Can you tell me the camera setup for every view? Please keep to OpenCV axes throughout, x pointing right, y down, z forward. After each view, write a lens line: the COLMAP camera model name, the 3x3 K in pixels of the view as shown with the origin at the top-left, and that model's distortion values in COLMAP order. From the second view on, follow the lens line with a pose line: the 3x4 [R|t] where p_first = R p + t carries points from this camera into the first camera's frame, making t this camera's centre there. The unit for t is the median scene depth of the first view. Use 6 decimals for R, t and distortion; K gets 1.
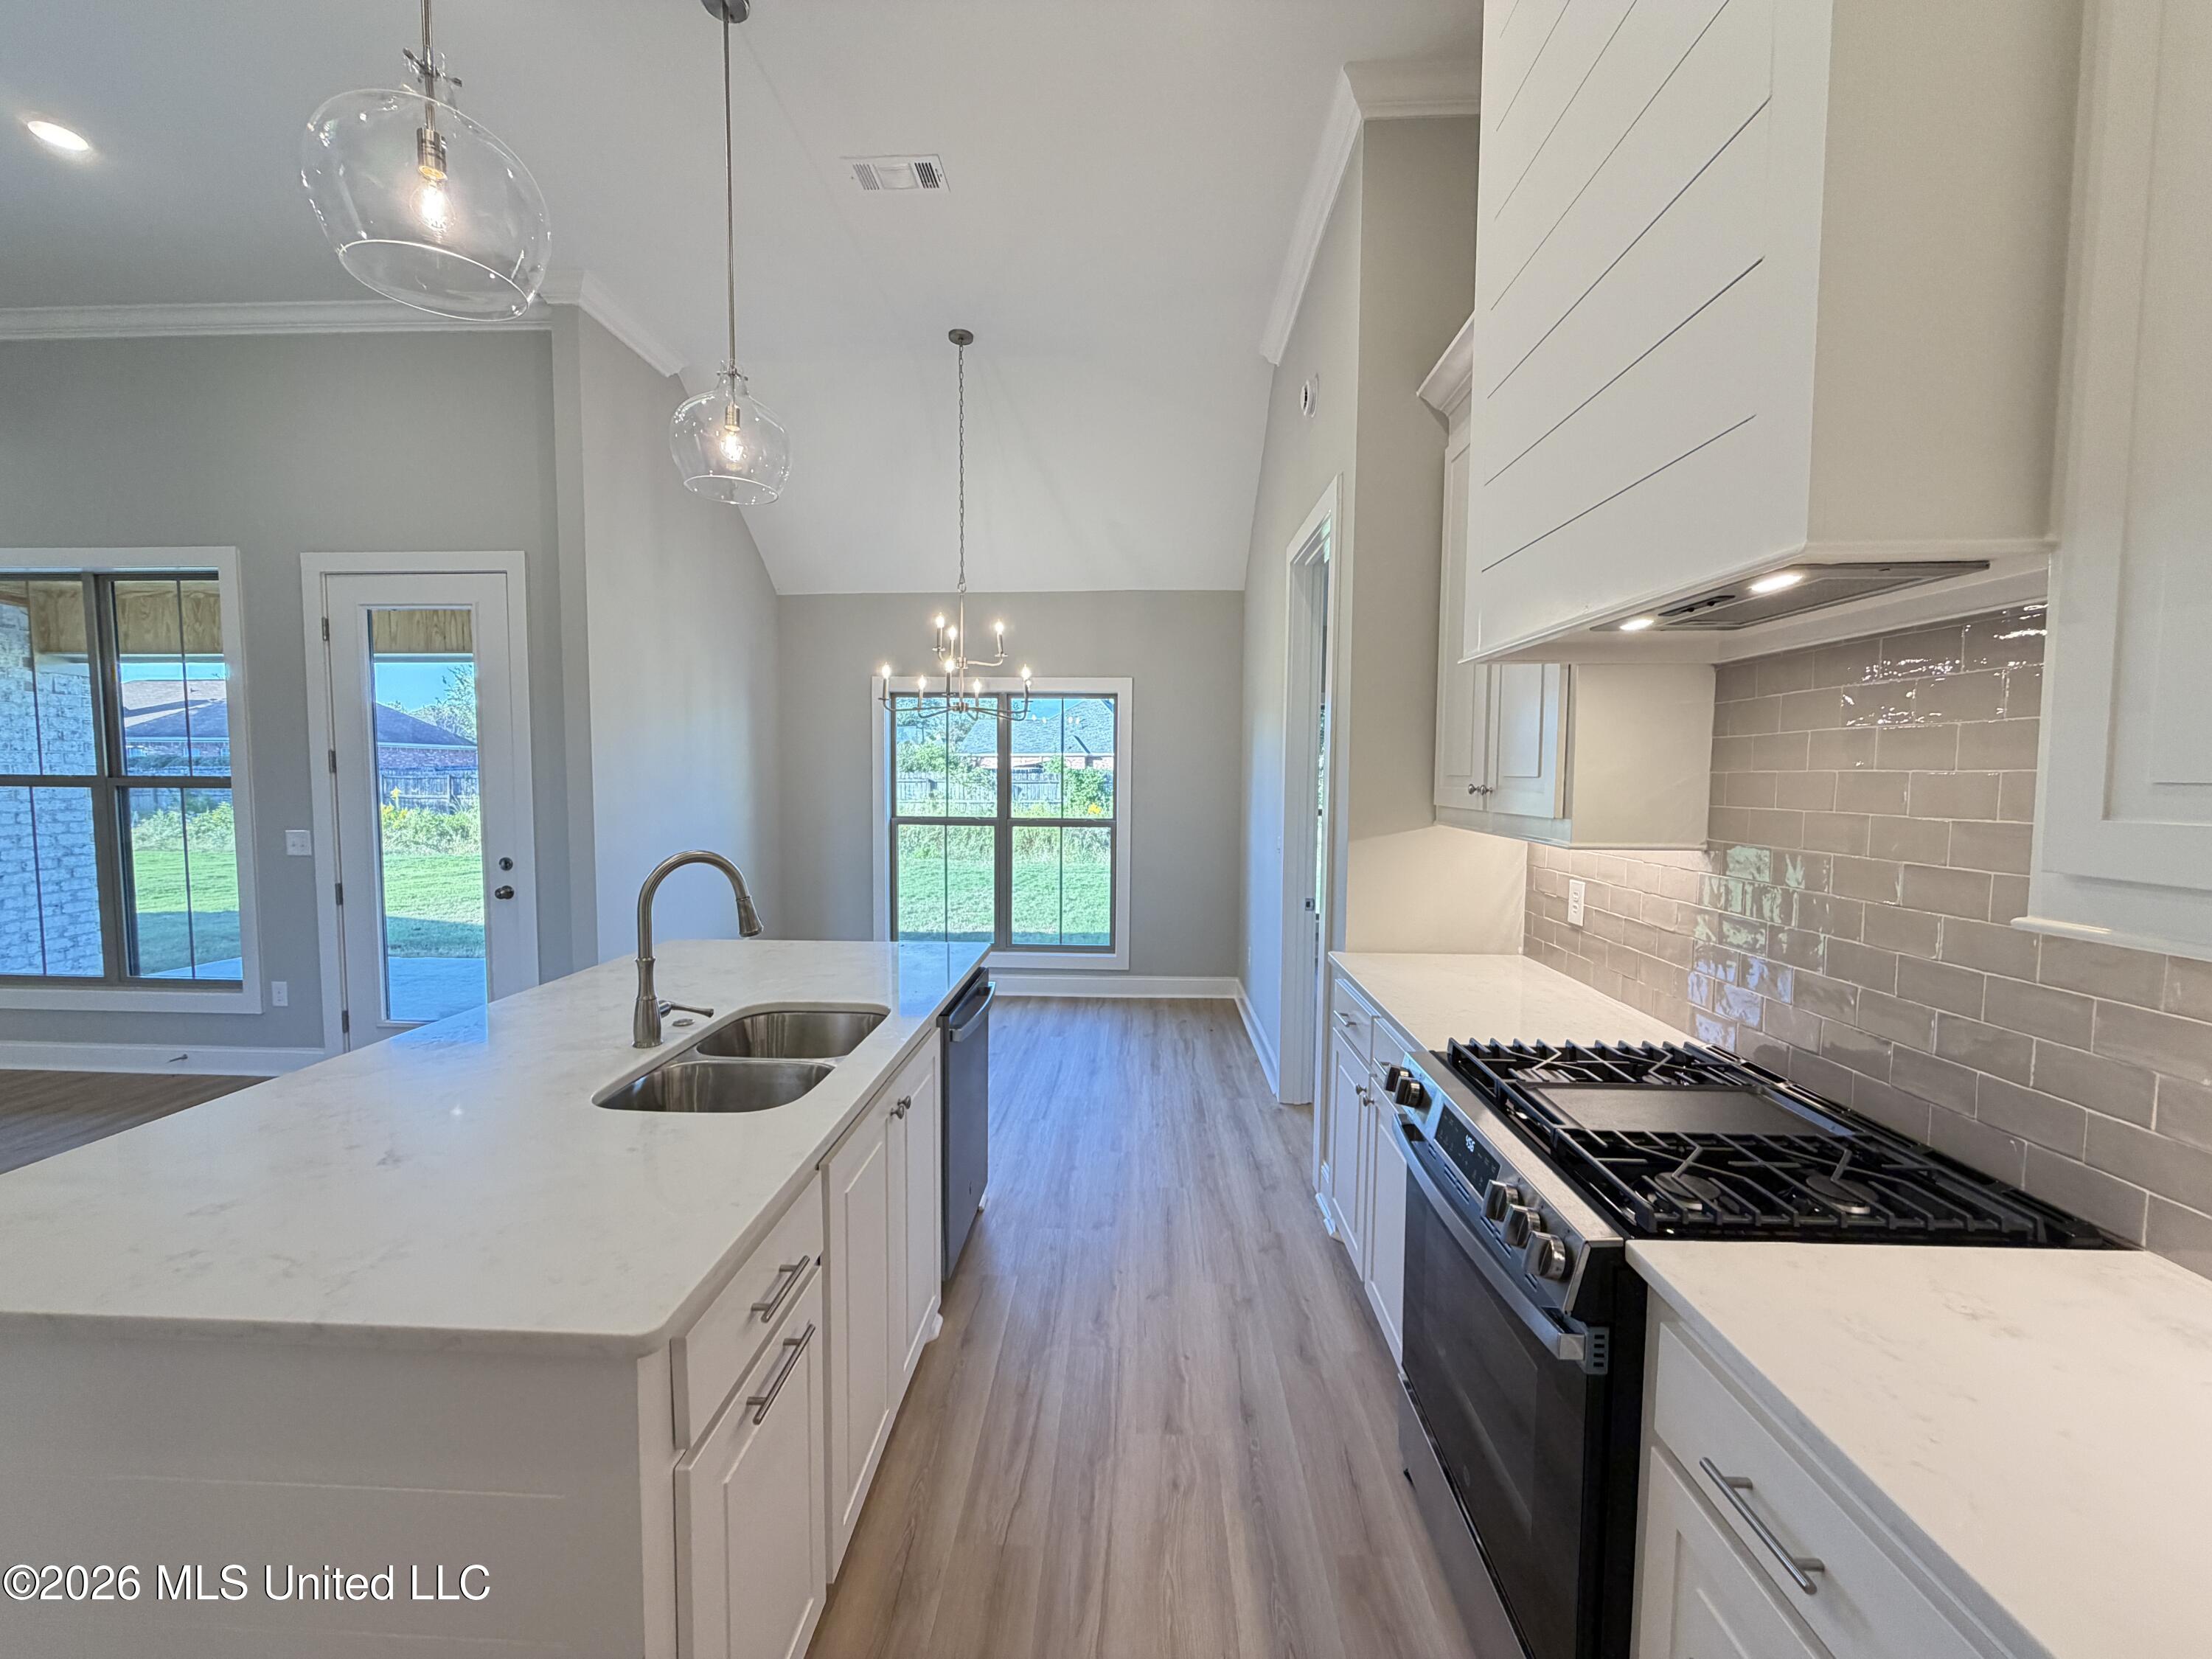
lens RADIAL K [[883.4, 0, 1094.5], [0, 883.4, 830.2], [0, 0, 1]] dist [0.000123, 0.000507]
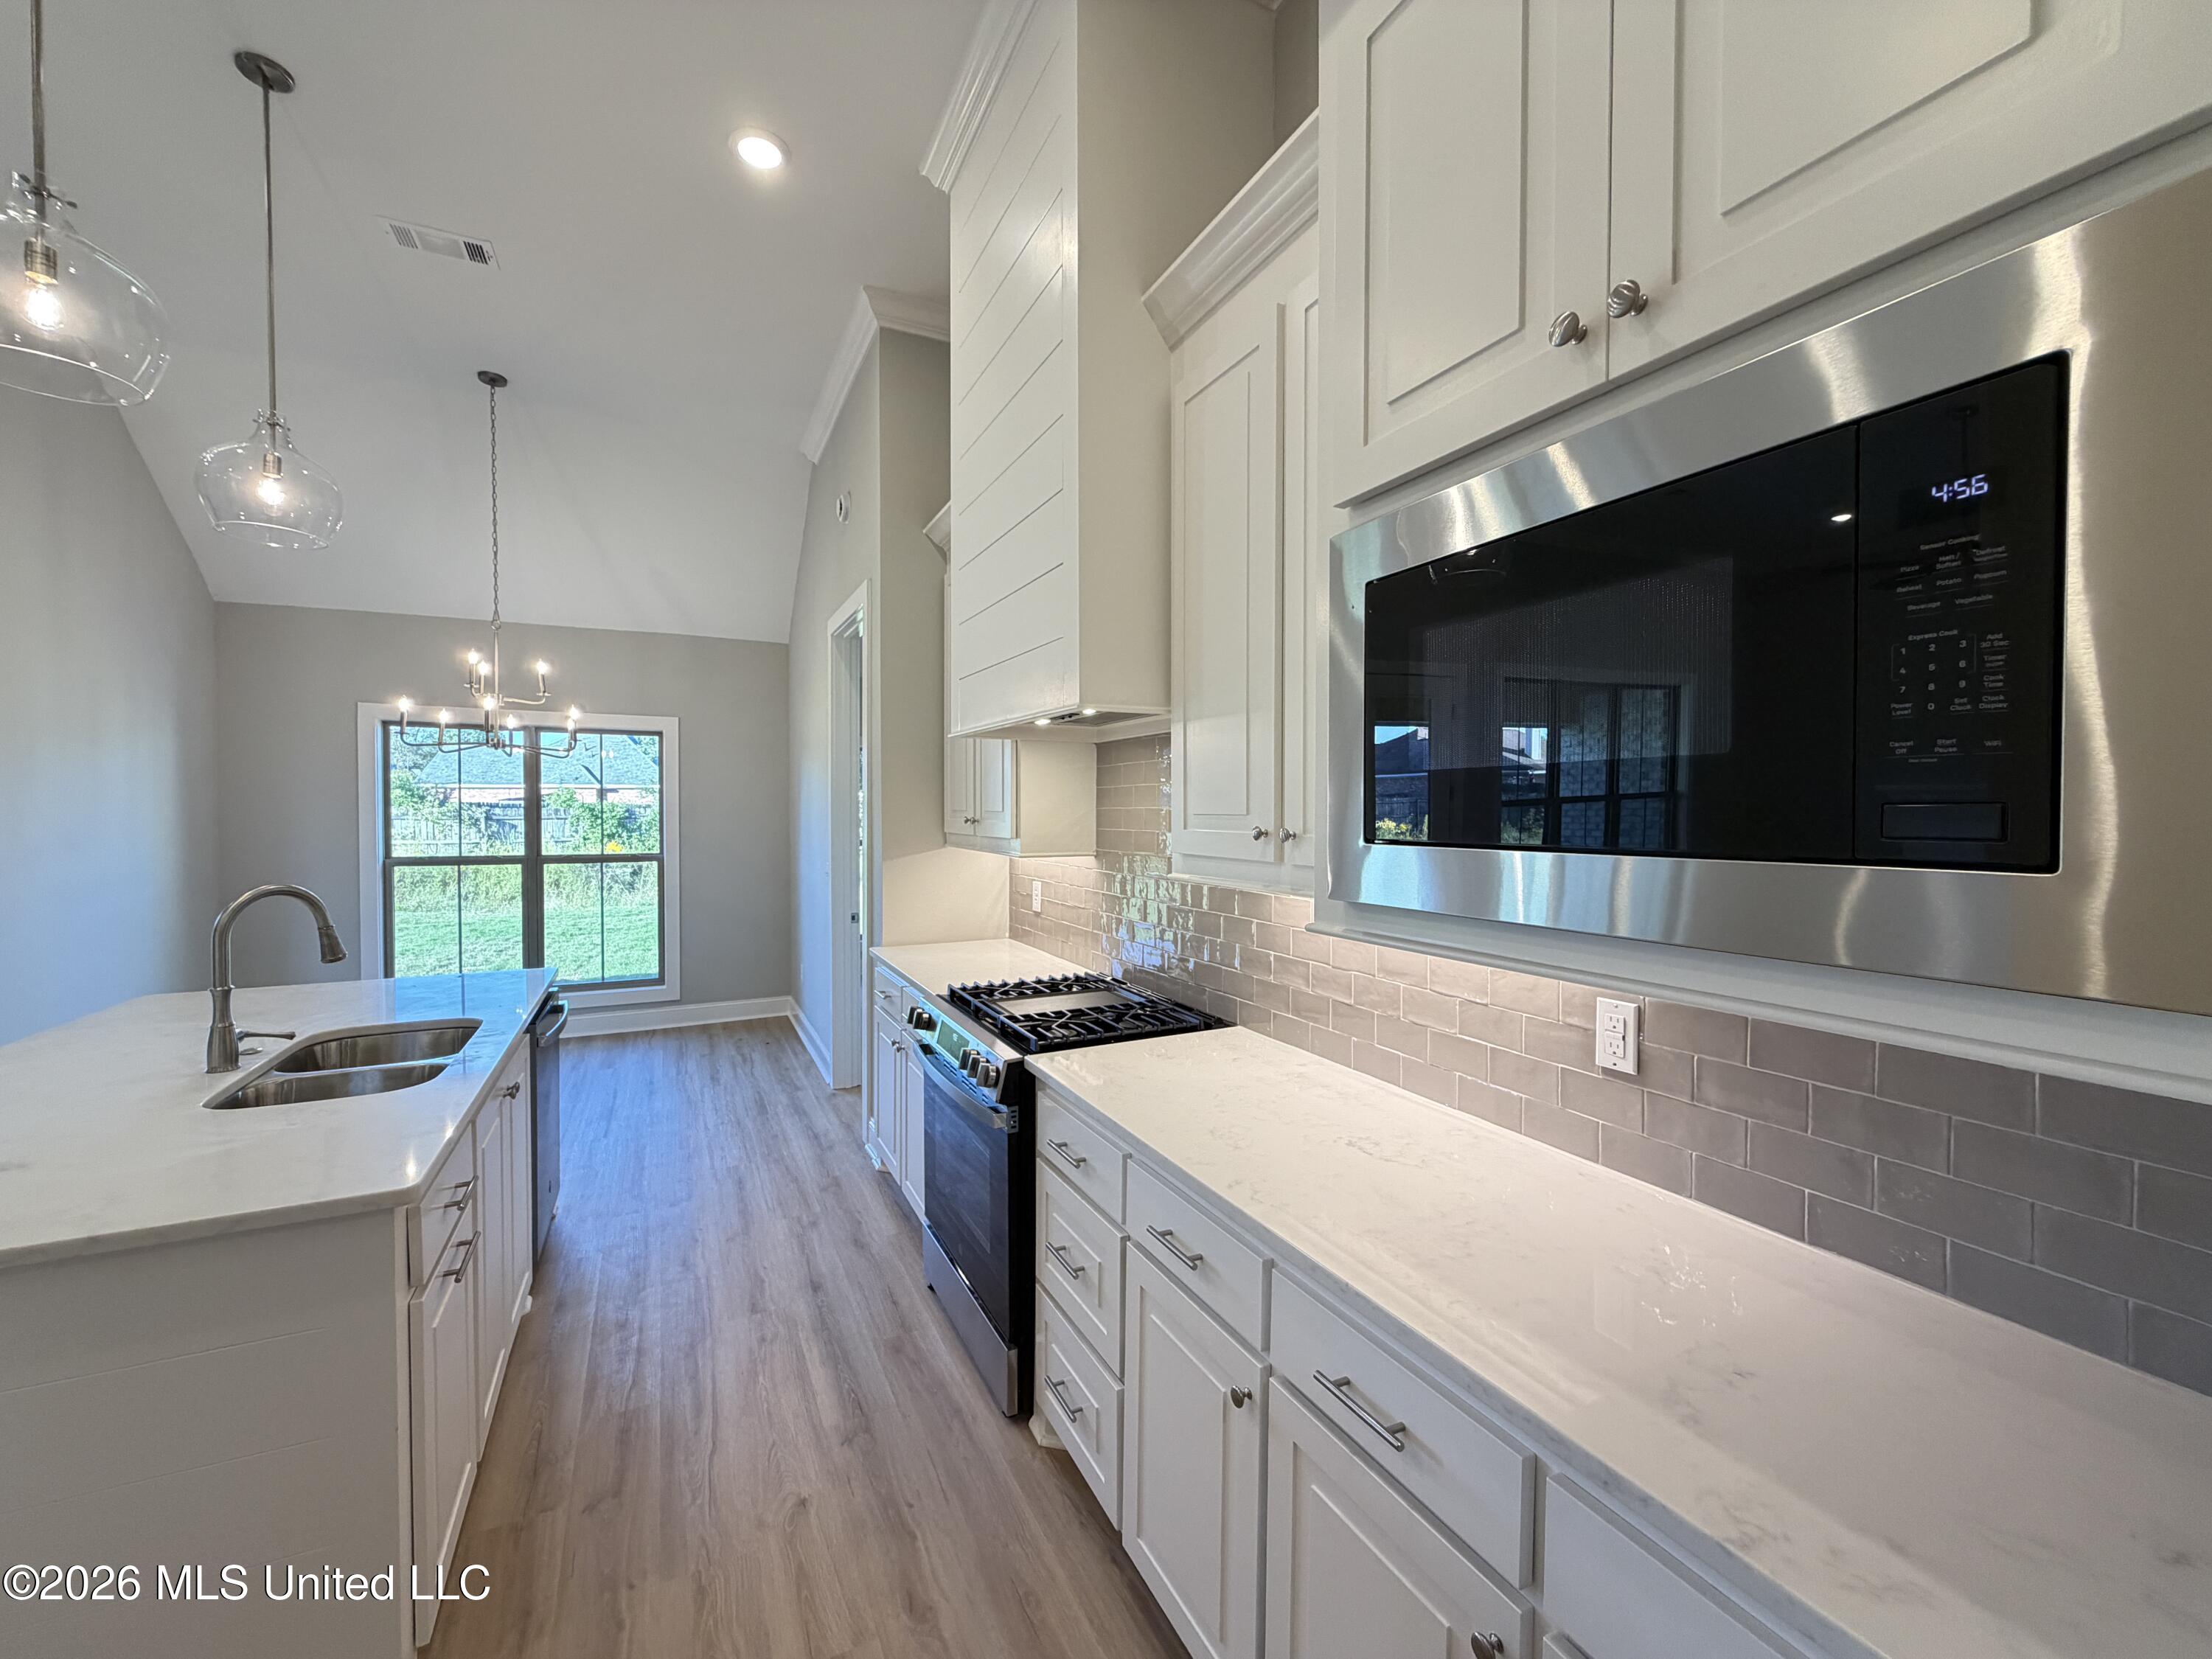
lens RADIAL K [[883.4, 0, 1100.5], [0, 883.4, 828.3], [0, 0, 1]] dist [0.000123, 0.000507]
pose [[0.872373, -0.015098, 0.488607, -0.079900], [0.034549, 0.998928, -0.030817, 0.017744], [-0.487618, 0.043765, 0.871959, -0.344332]]
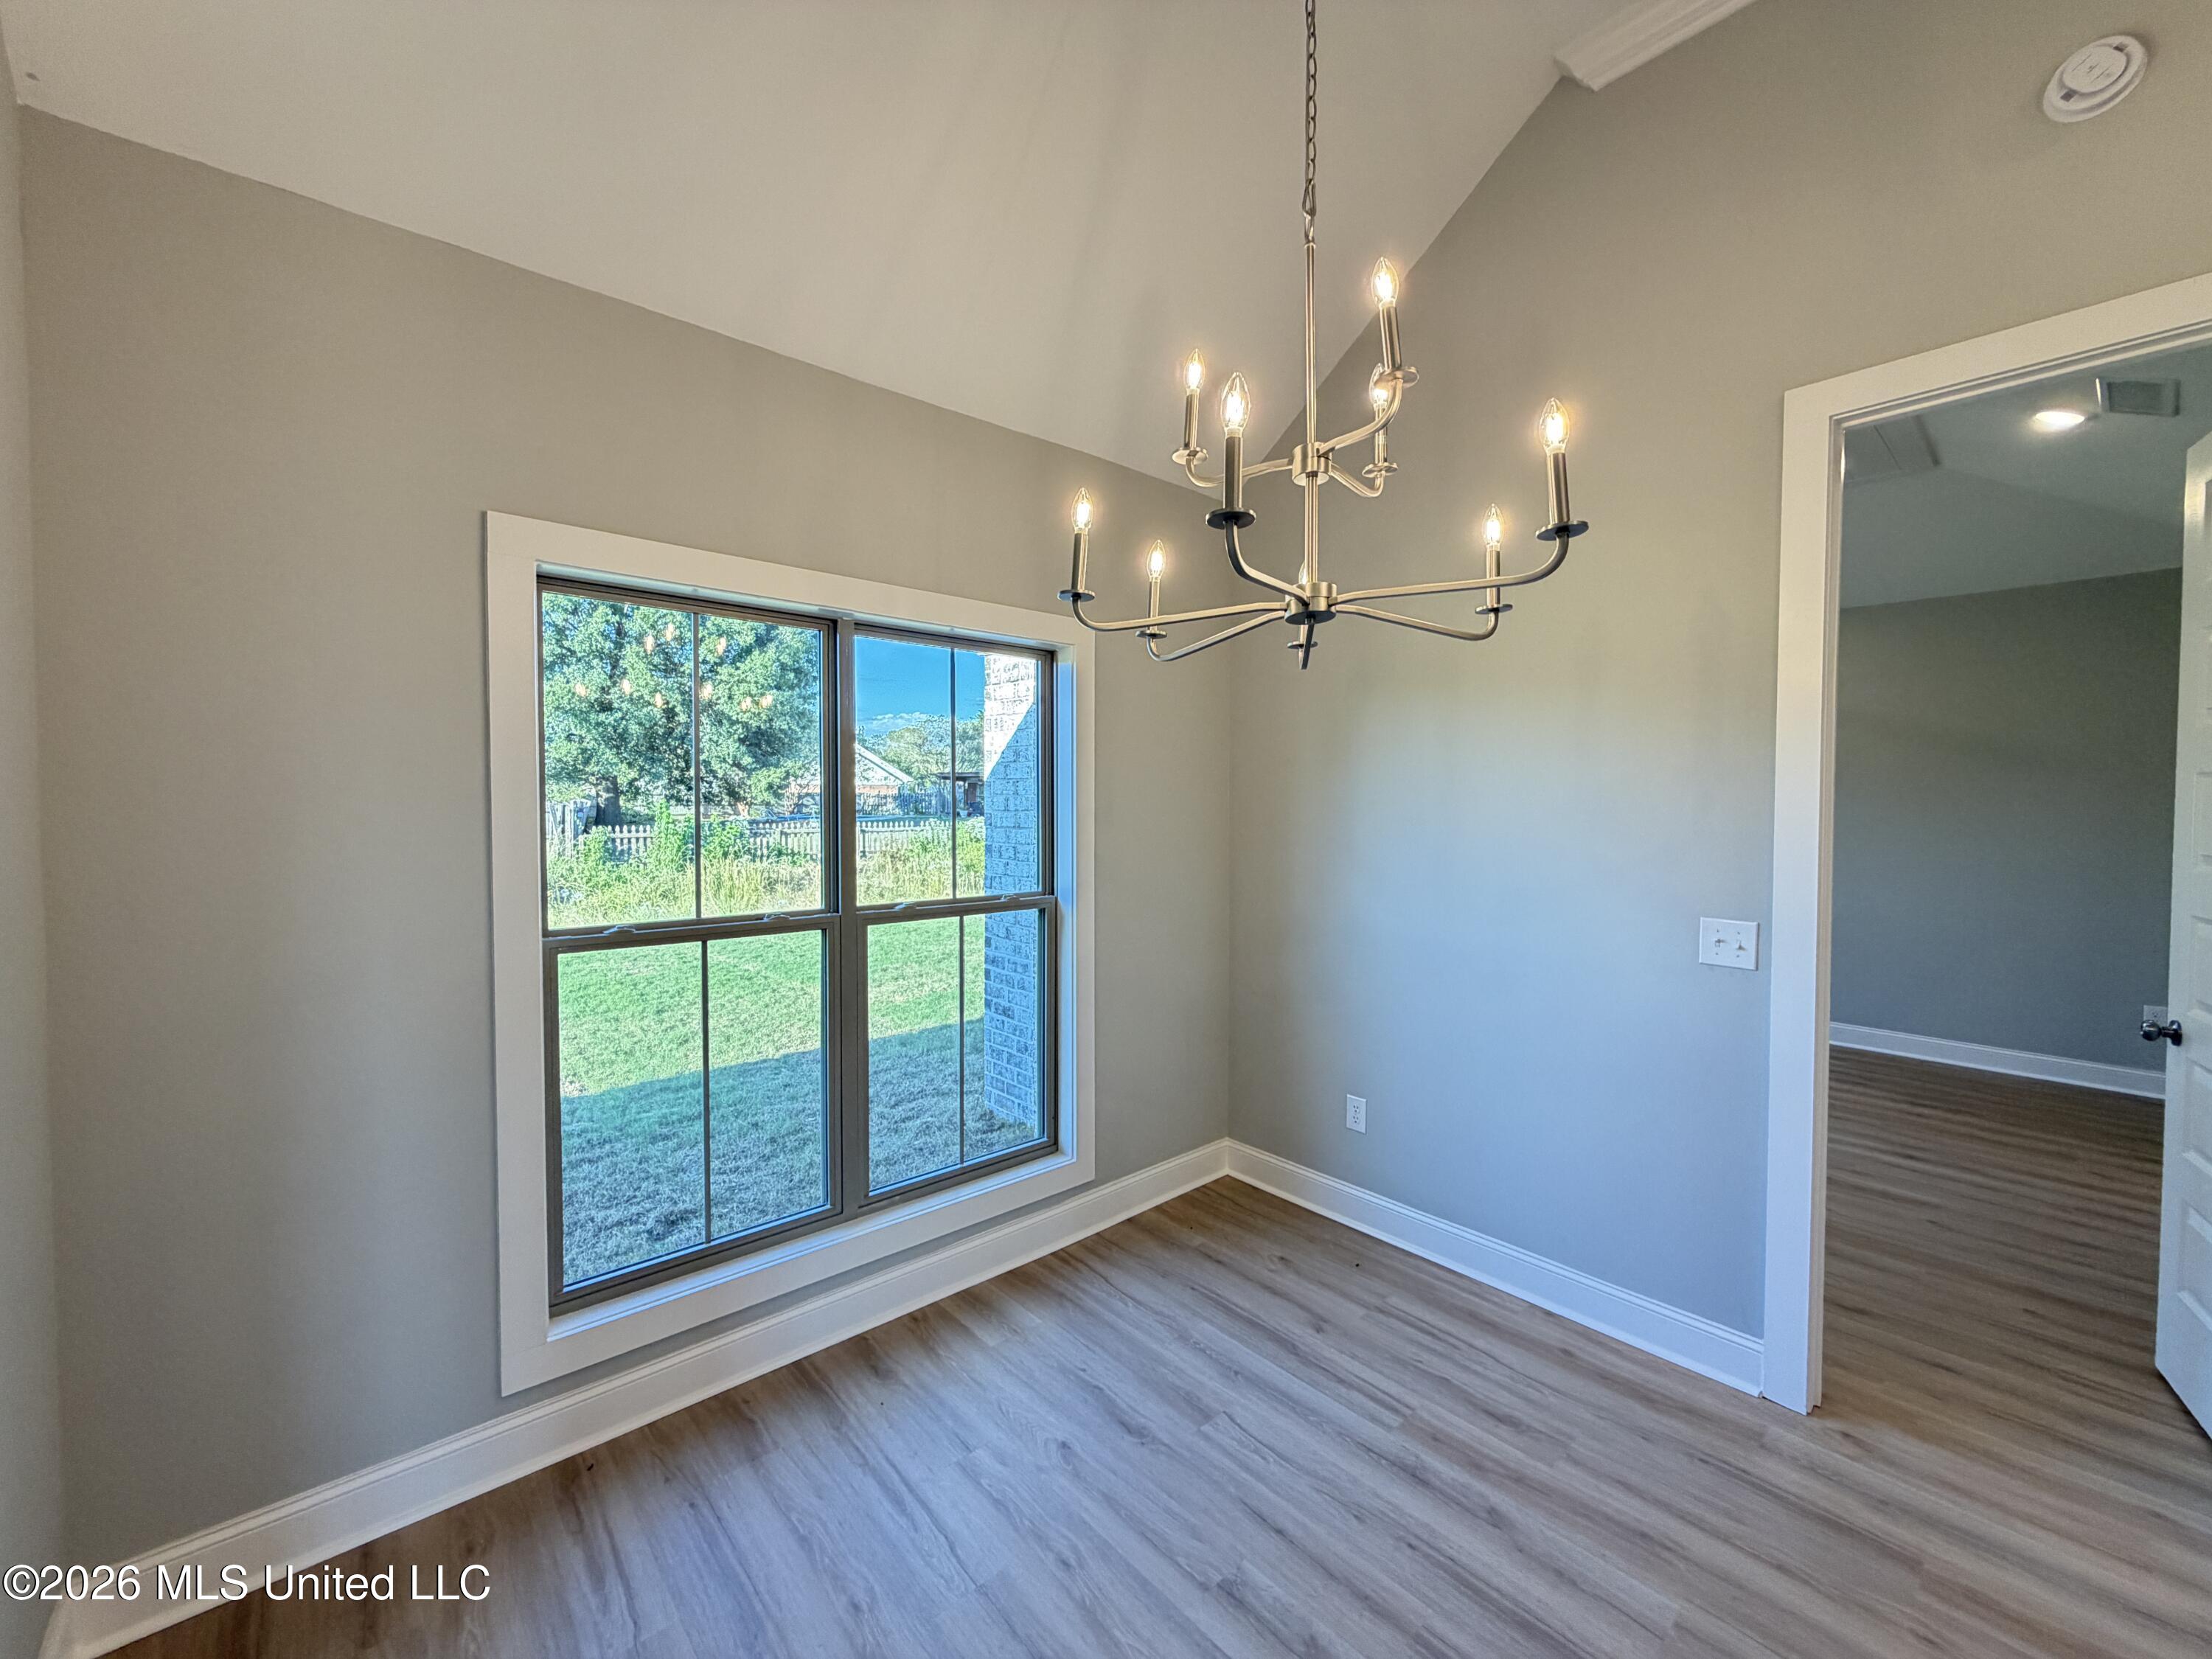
lens RADIAL K [[883.4, 0, 1141.0], [0, 883.4, 814.4], [0, 0, 1]] dist [0.000123, 0.000507]
pose [[0.712266, -0.018242, 0.701672, -0.722837], [0.051736, 0.998307, -0.026563, -0.097853], [-0.700000, 0.055222, 0.712004, 1.425338]]
